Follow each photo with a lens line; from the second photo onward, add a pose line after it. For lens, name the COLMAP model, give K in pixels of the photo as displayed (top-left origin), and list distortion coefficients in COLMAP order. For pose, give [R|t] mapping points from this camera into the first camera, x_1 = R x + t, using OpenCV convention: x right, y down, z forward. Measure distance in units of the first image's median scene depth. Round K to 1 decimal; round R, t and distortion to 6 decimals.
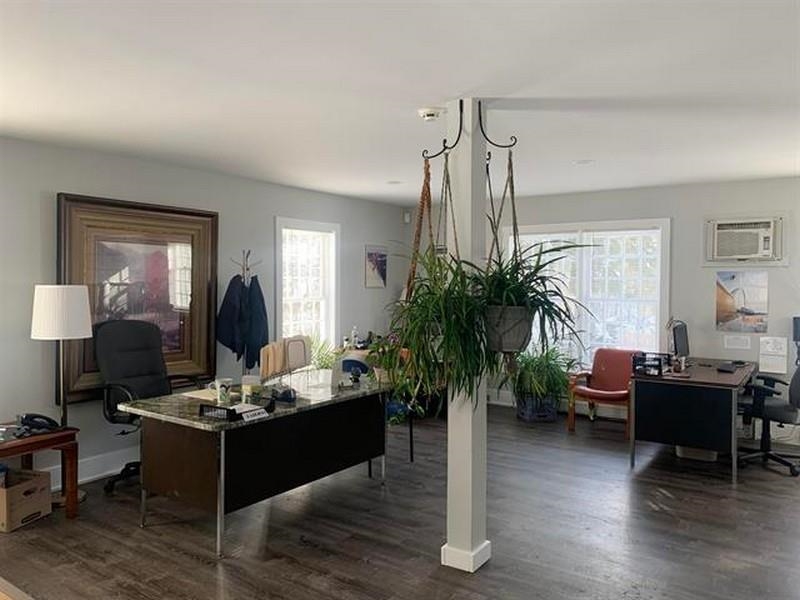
lens RADIAL K [[607.0, 0, 398.9], [0, 607.0, 299.0], [0, 0, 1]] dist [0.051254, 0.003080]
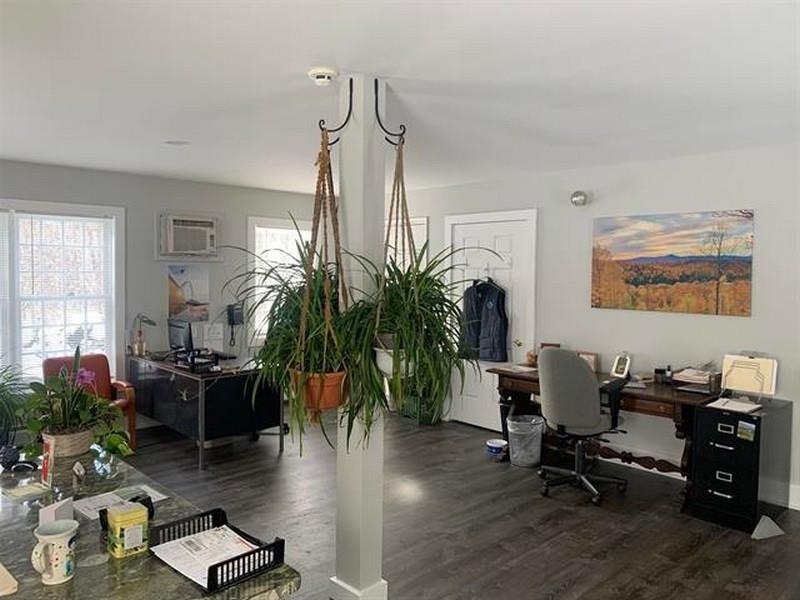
lens RADIAL K [[607.0, 0, 398.6], [0, 607.0, 297.7], [0, 0, 1]] dist [0.051254, 0.003080]
pose [[0.208698, -0.054759, 0.976446, -0.407642], [0.032541, 0.998267, 0.049027, -0.029239], [-0.977439, 0.021542, 0.210119, 0.422459]]
